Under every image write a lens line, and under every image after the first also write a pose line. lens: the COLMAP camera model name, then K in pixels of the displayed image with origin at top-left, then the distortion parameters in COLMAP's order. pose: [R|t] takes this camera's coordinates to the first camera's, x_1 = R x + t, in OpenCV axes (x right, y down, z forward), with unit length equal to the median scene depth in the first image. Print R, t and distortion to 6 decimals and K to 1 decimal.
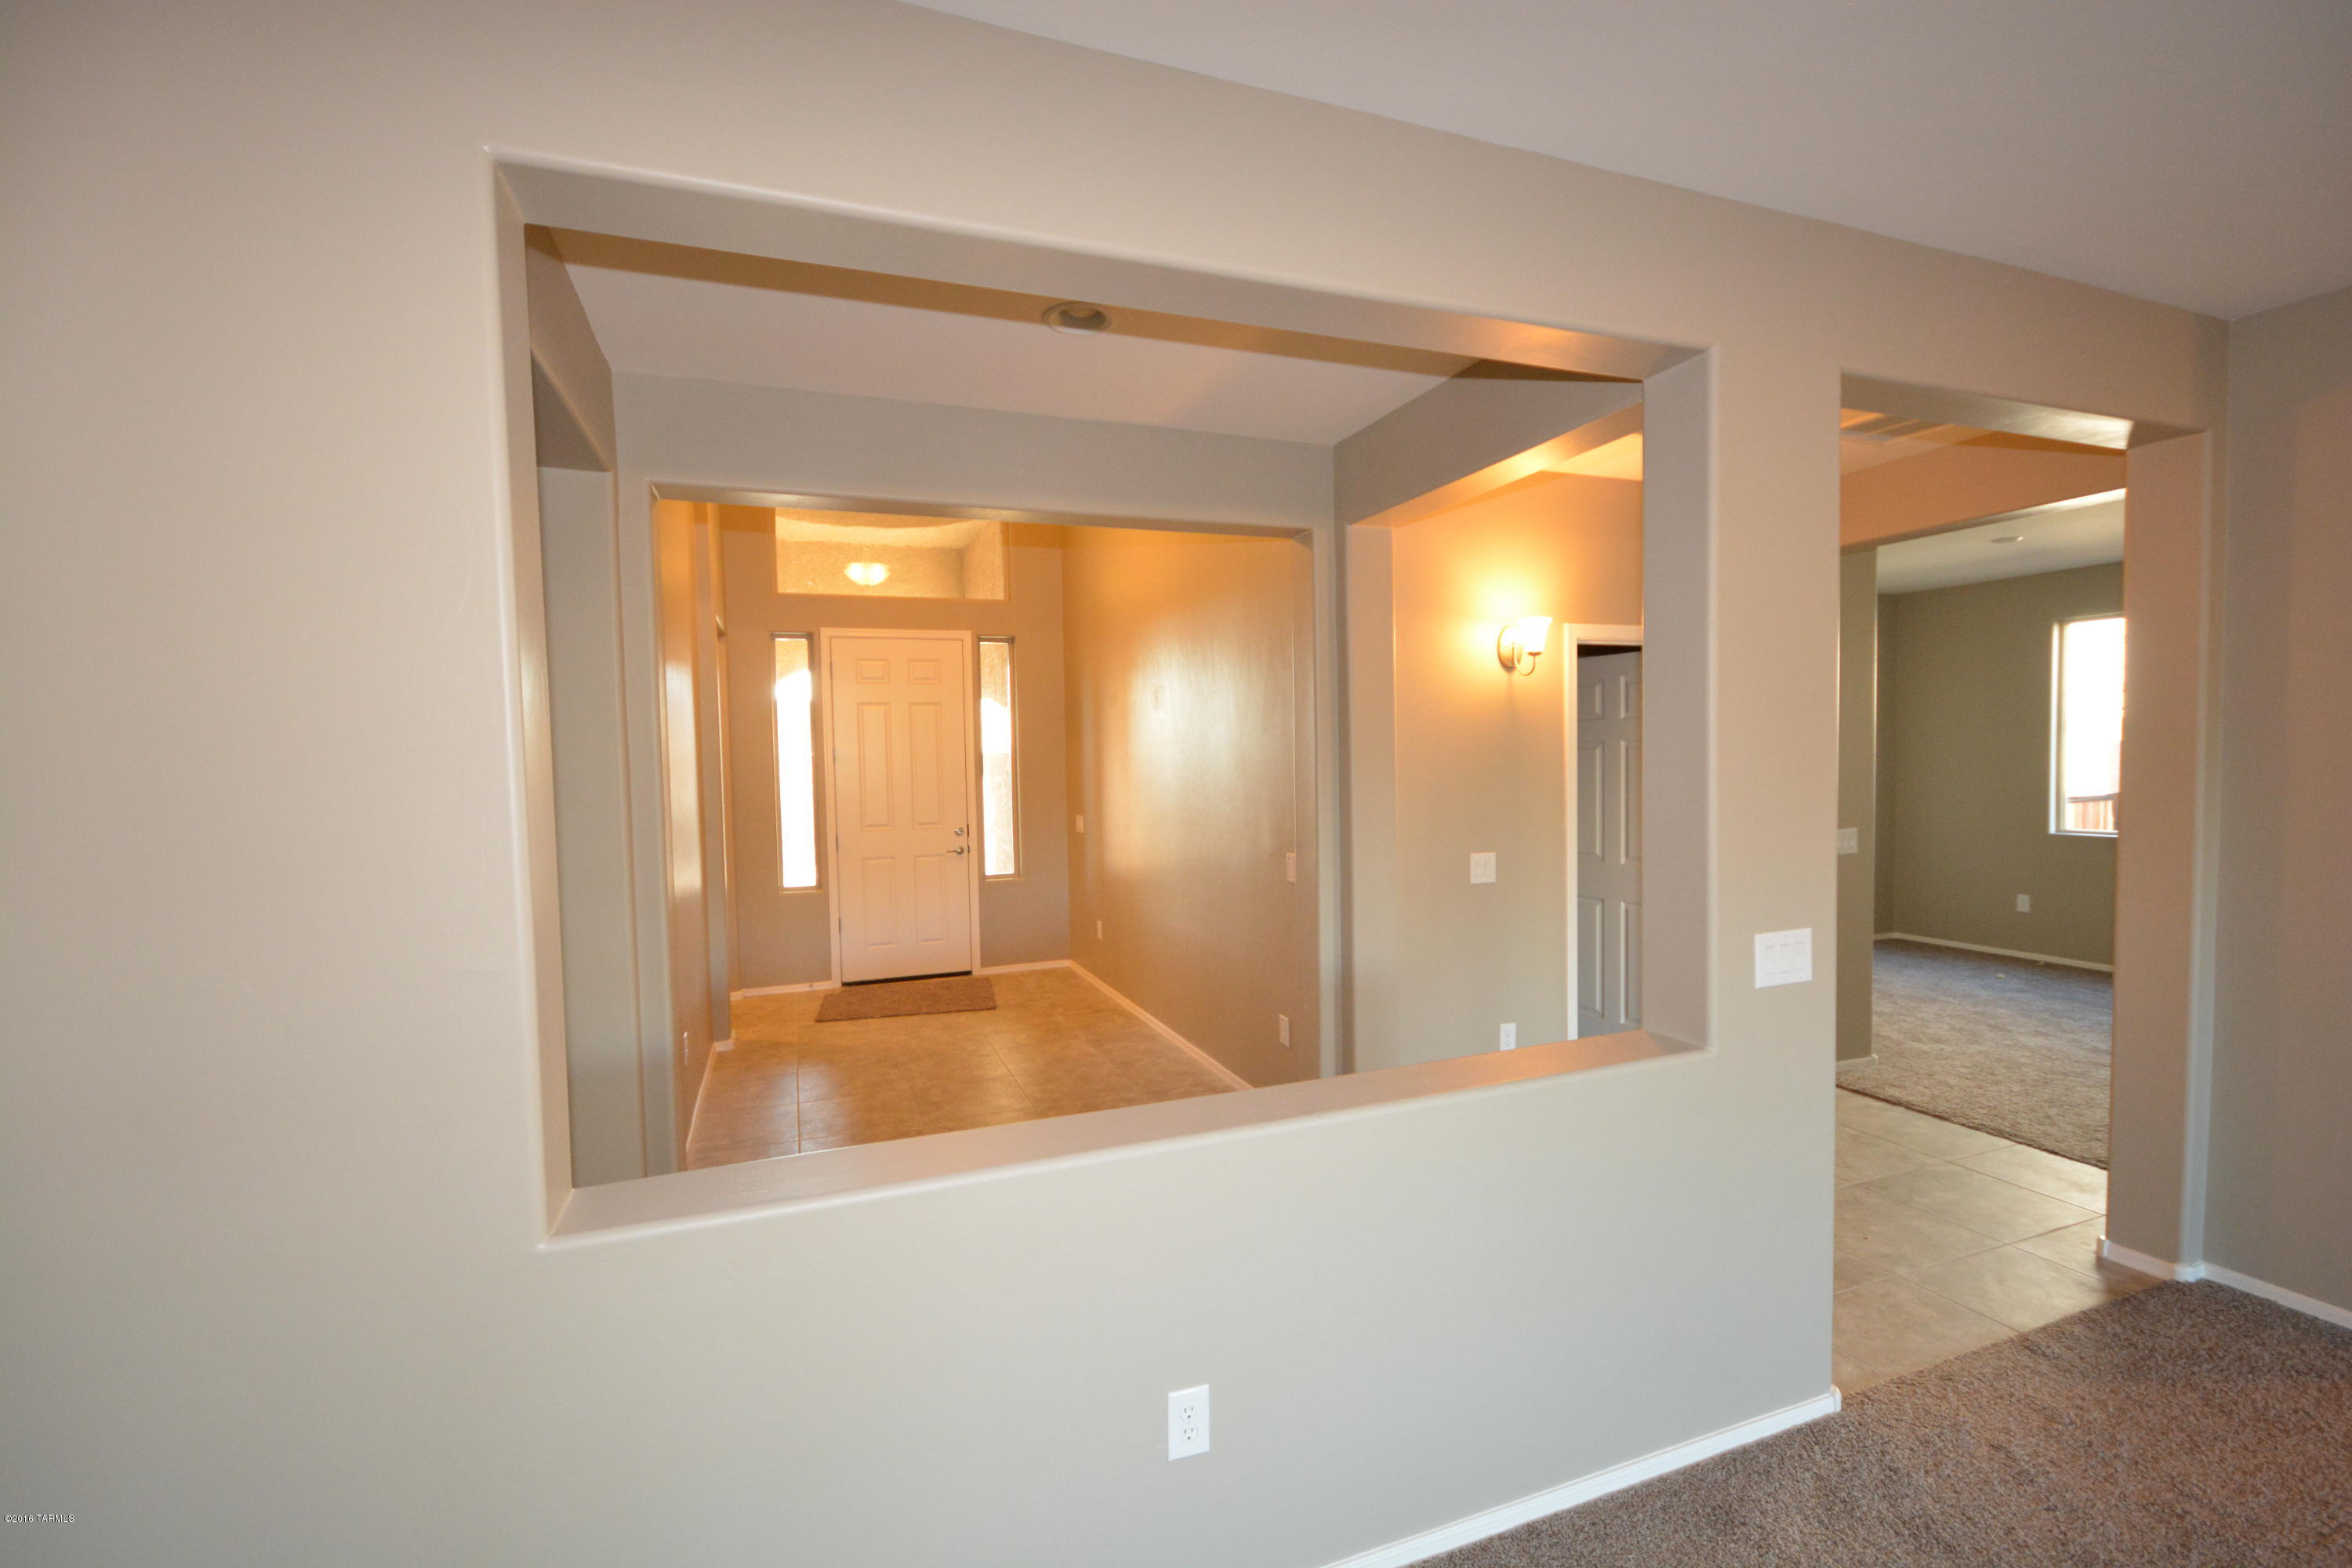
lens RADIAL K [[1021.7, 0, 1185.5], [0, 1021.7, 795.7], [0, 0, 1]] dist [0.013865, -0.017000]
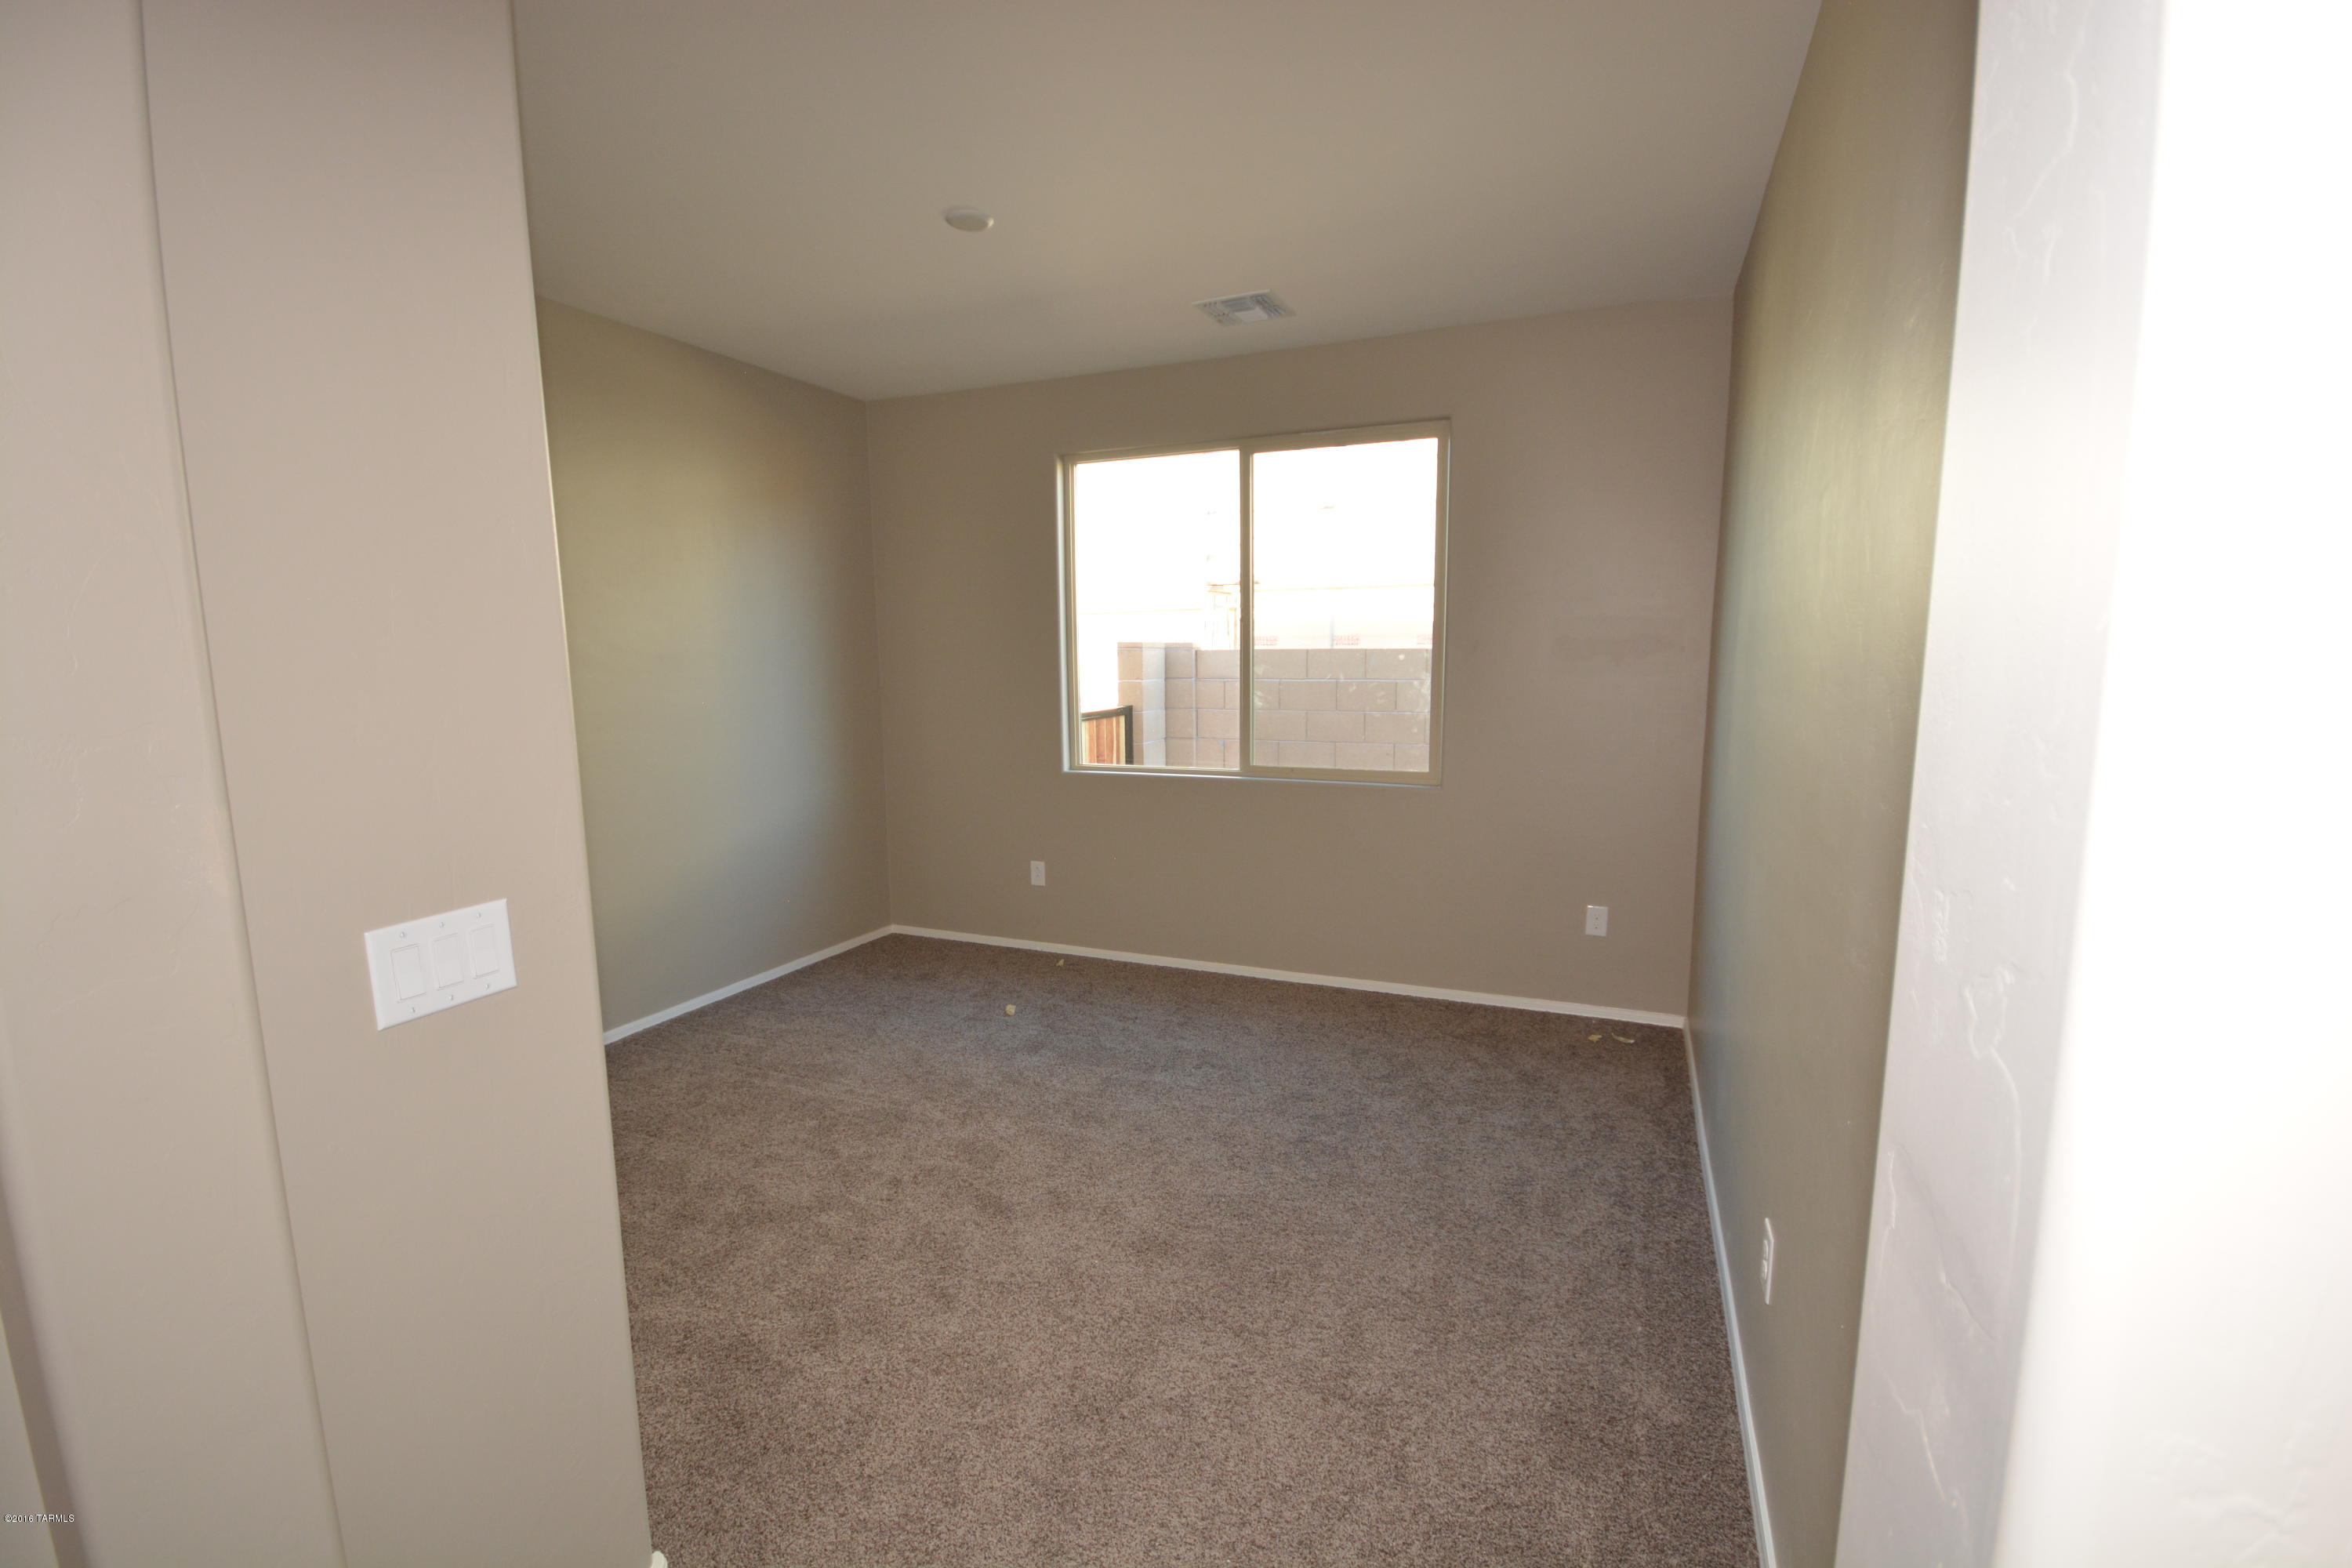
lens RADIAL K [[1021.7, 0, 1185.5], [0, 1021.7, 795.7], [0, 0, 1]] dist [0.013865, -0.017000]
pose [[0.687341, -0.091715, 0.720521, 0.393163], [0.025628, 0.994440, 0.102135, -0.015616], [-0.725883, -0.051737, 0.685870, 0.454609]]
